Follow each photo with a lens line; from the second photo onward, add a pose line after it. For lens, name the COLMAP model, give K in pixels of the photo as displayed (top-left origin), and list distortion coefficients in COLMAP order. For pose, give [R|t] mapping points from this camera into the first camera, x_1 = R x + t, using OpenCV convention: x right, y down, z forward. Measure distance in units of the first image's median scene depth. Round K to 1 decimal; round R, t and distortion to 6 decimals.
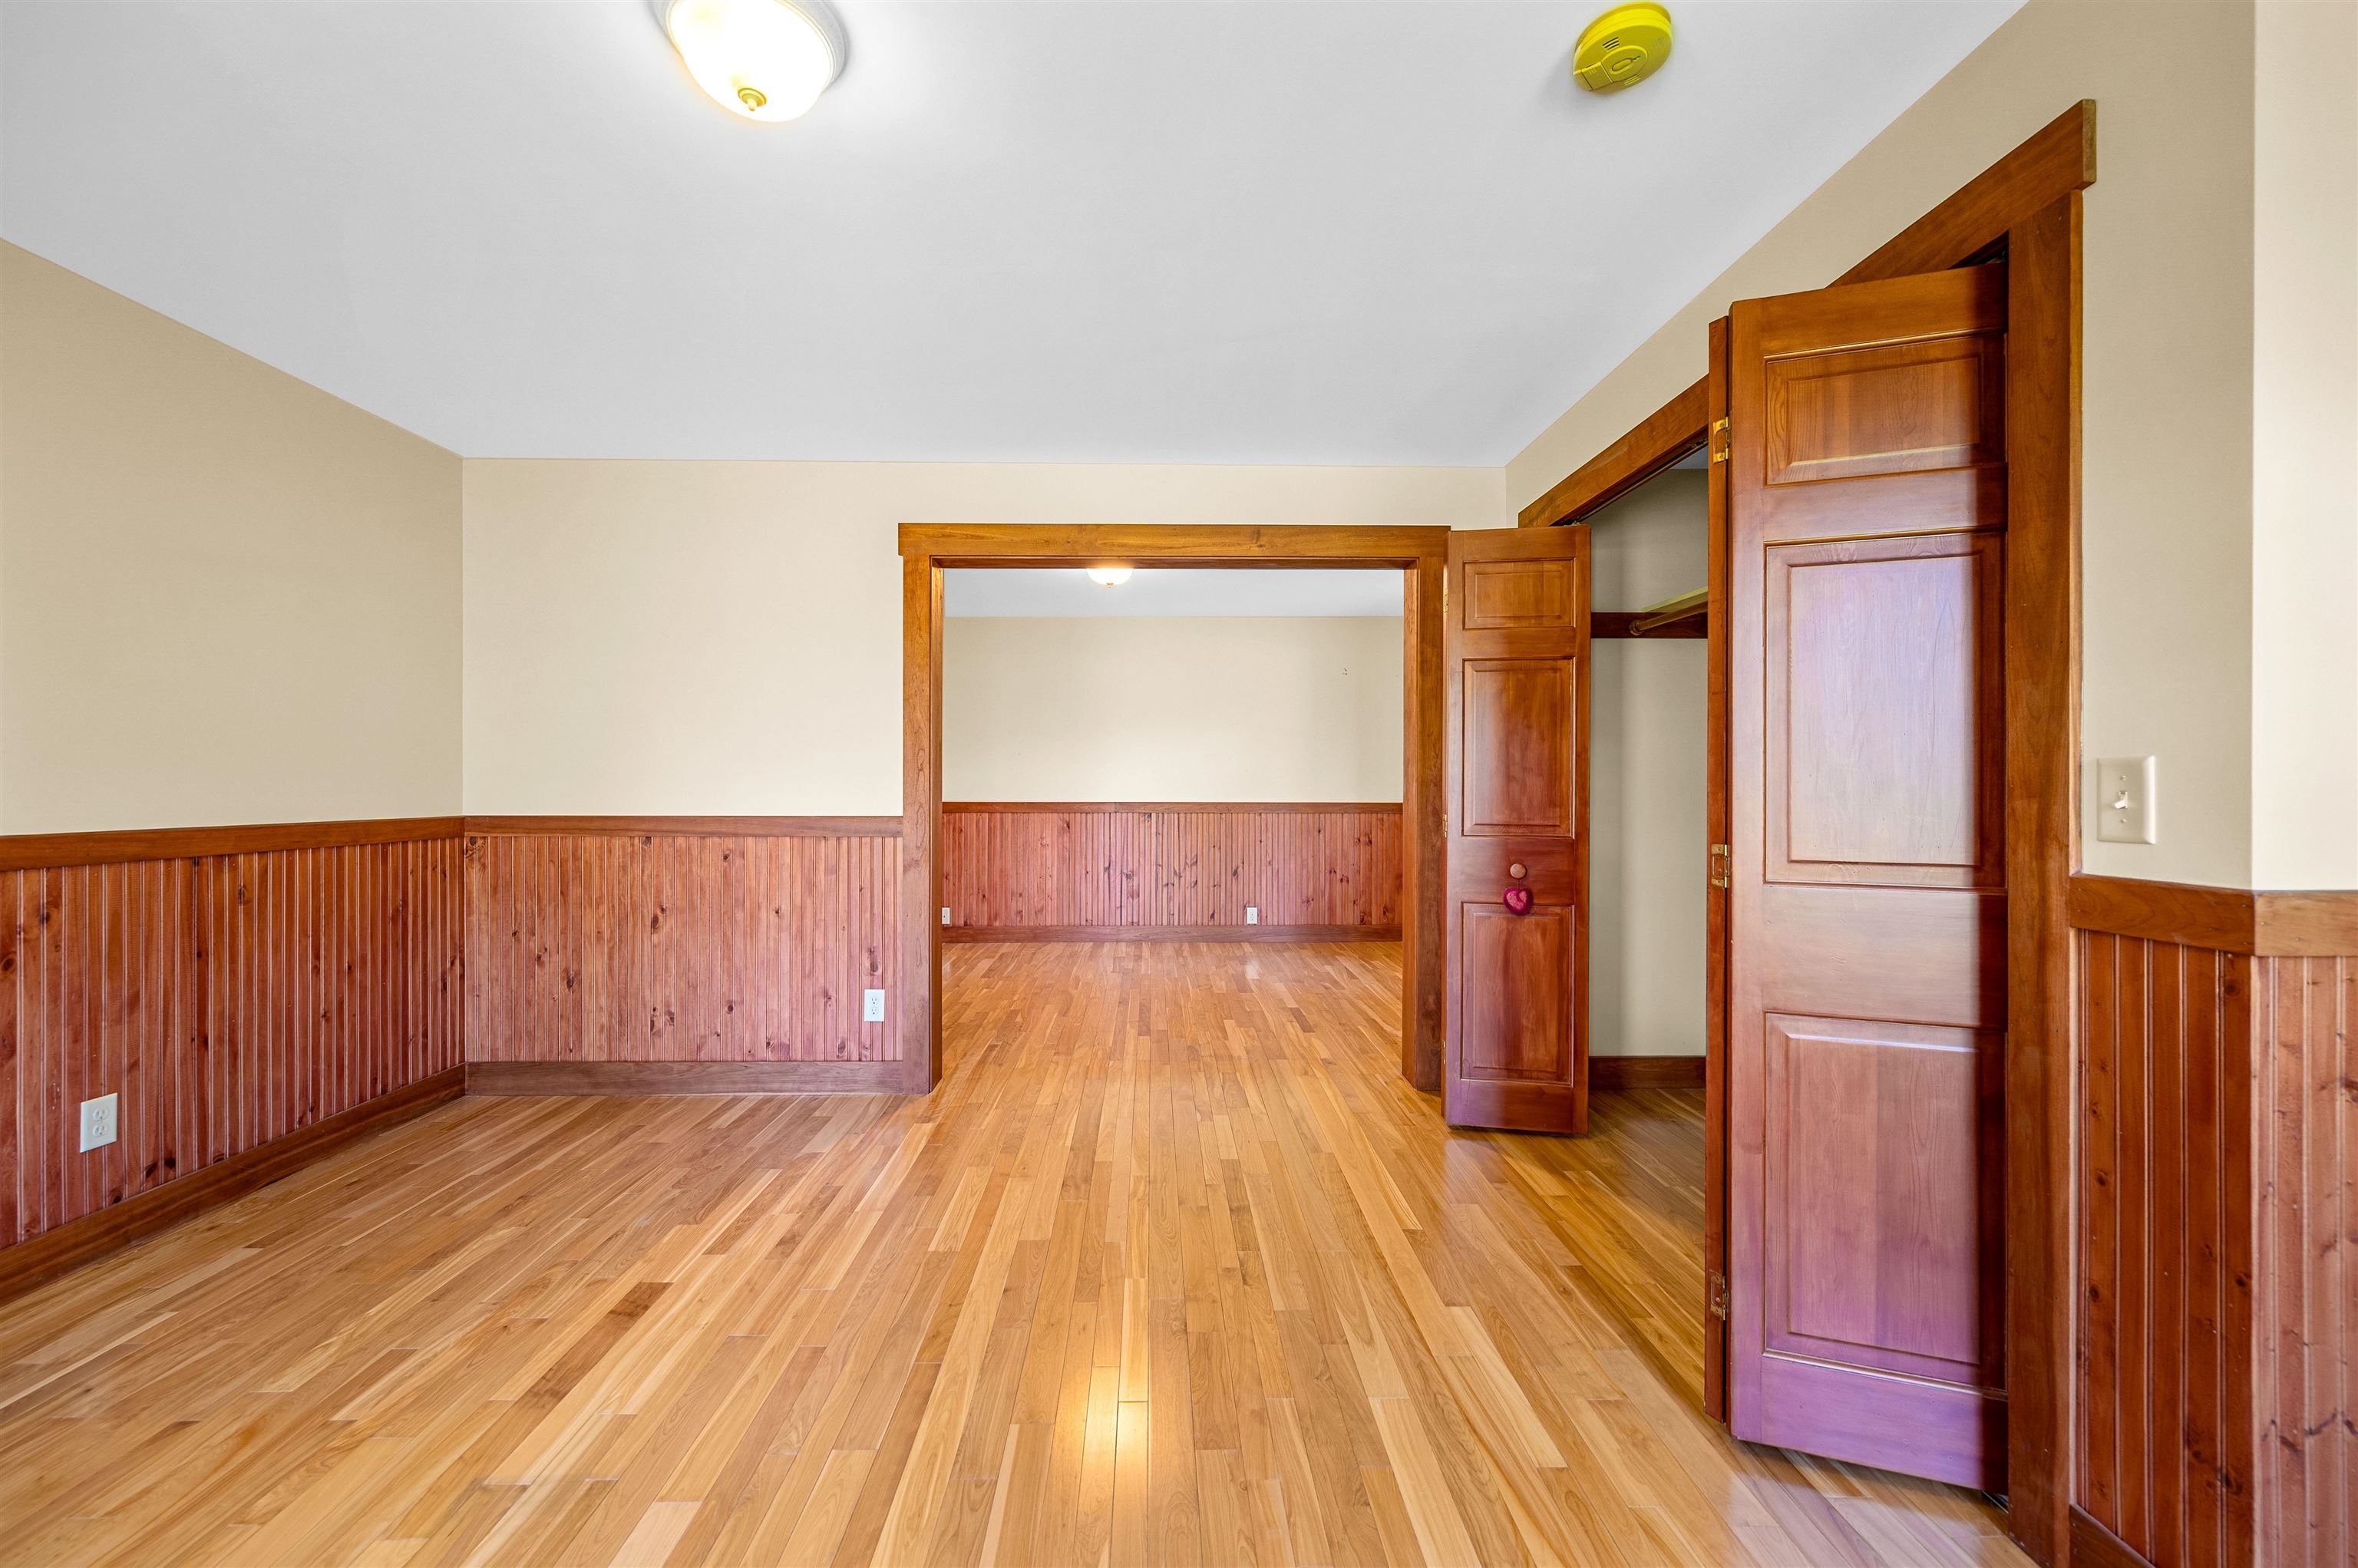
lens RADIAL K [[932.7, 0, 1179.0], [0, 932.7, 784.0], [0, 0, 1]] dist [-0.001159, -0.000274]
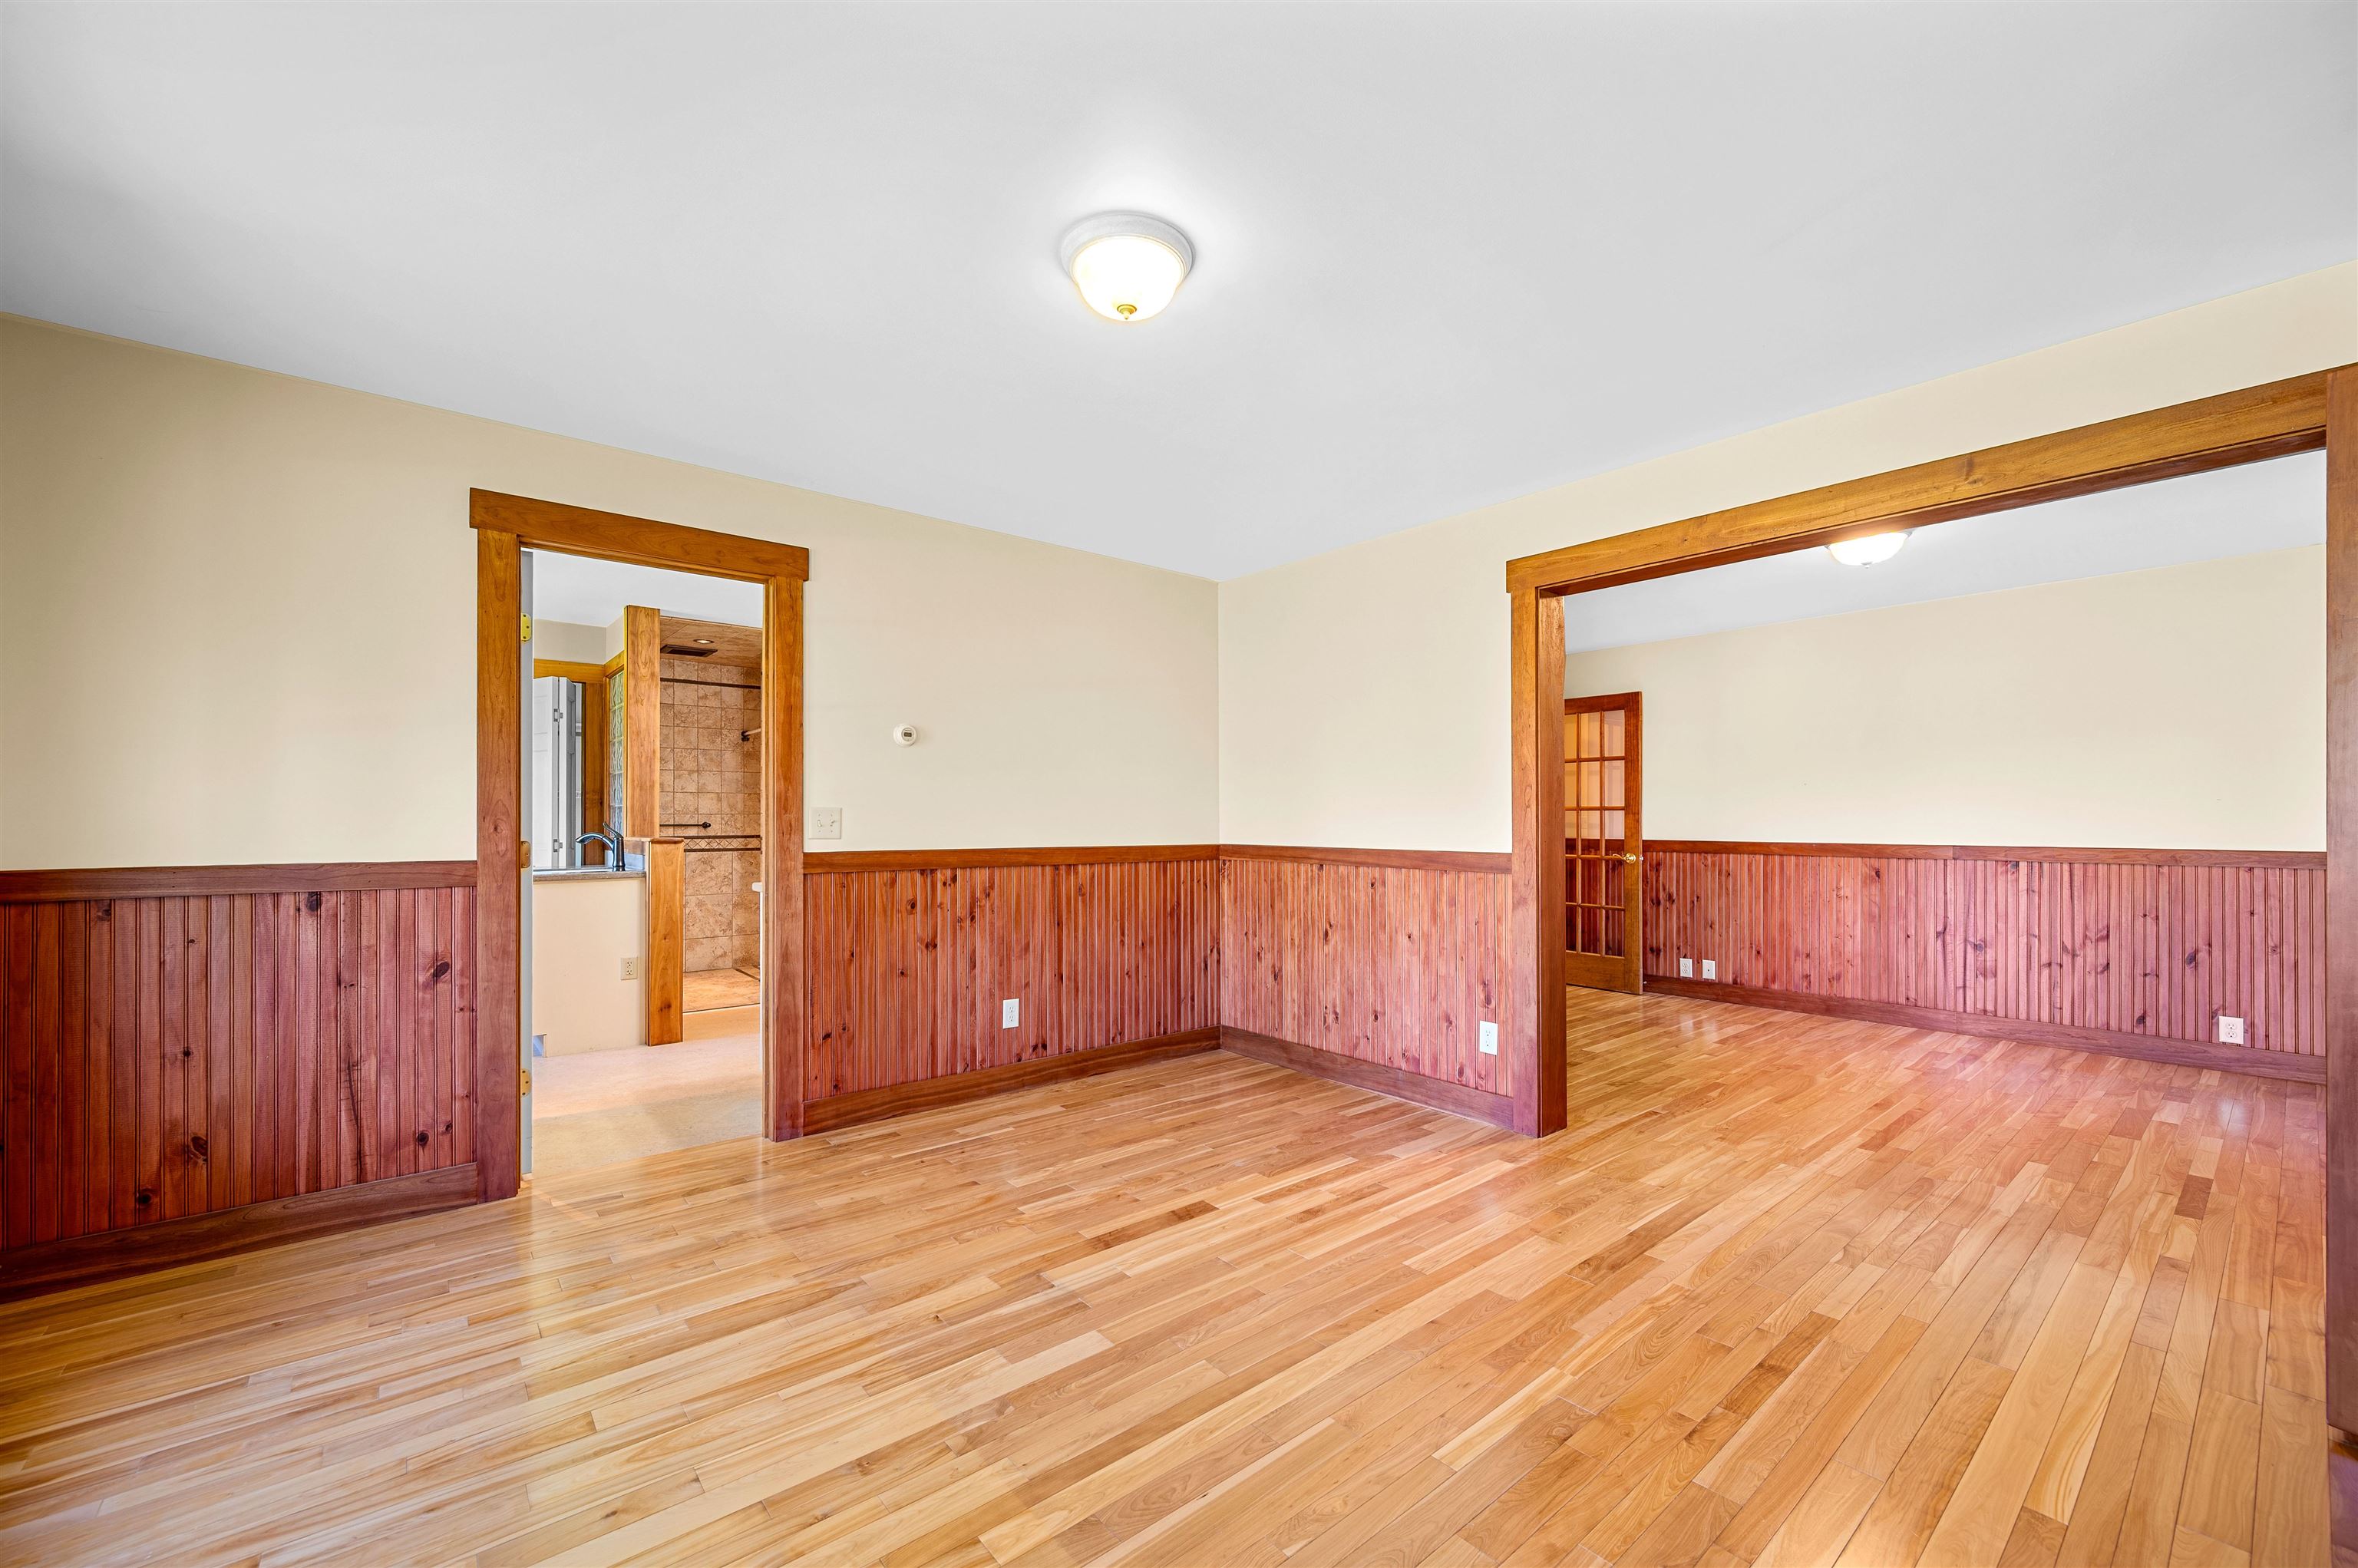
lens RADIAL K [[940.0, 0, 1172.1], [0, 940.0, 819.1], [0, 0, 1]] dist [-0.001323, -0.000277]
pose [[0.618925, -0.001325, -0.785449, 0.281404], [-0.000262, 0.999998, -0.001893, -0.000052], [0.785450, 0.001378, 0.618924, 0.094045]]
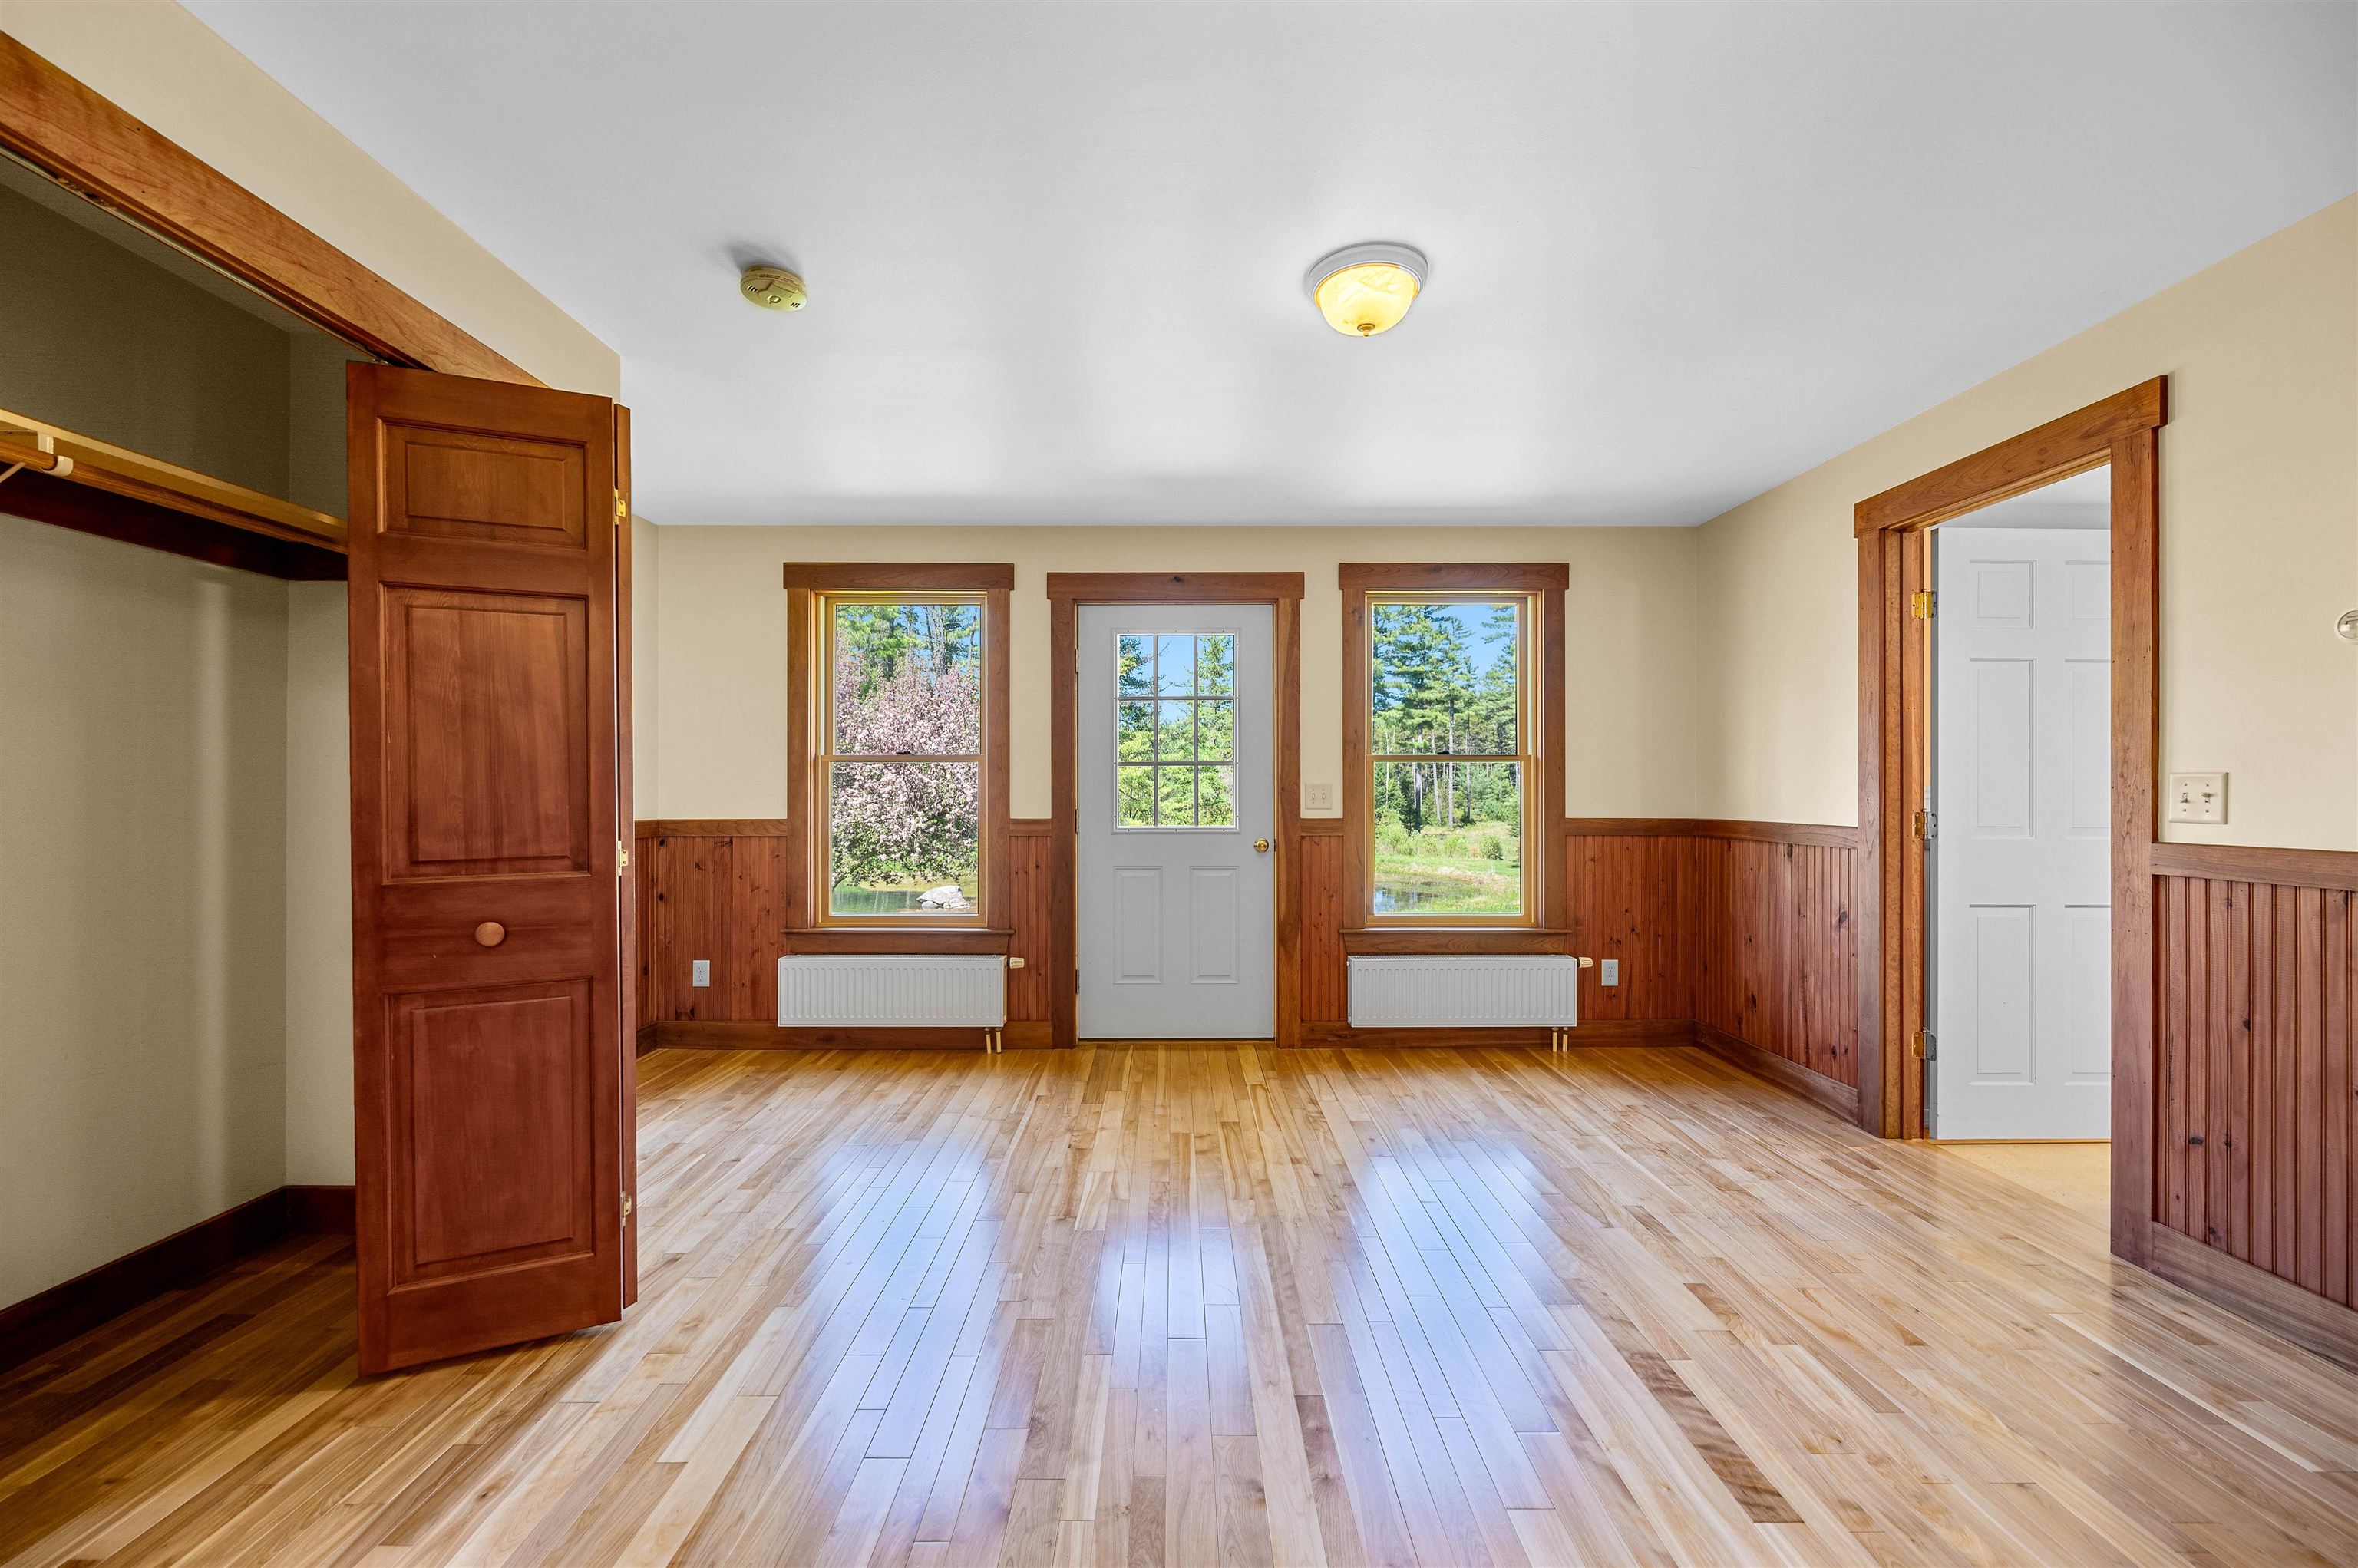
lens RADIAL K [[924.4, 0, 1171.7], [0, 924.4, 788.6], [0, 0, 1]] dist [-0.001147, -0.000112]
pose [[-0.999488, -0.000908, 0.031985, -0.087754], [-0.001008, 0.999995, -0.003098, -0.000257], [-0.031982, -0.003128, -0.999484, 1.086318]]
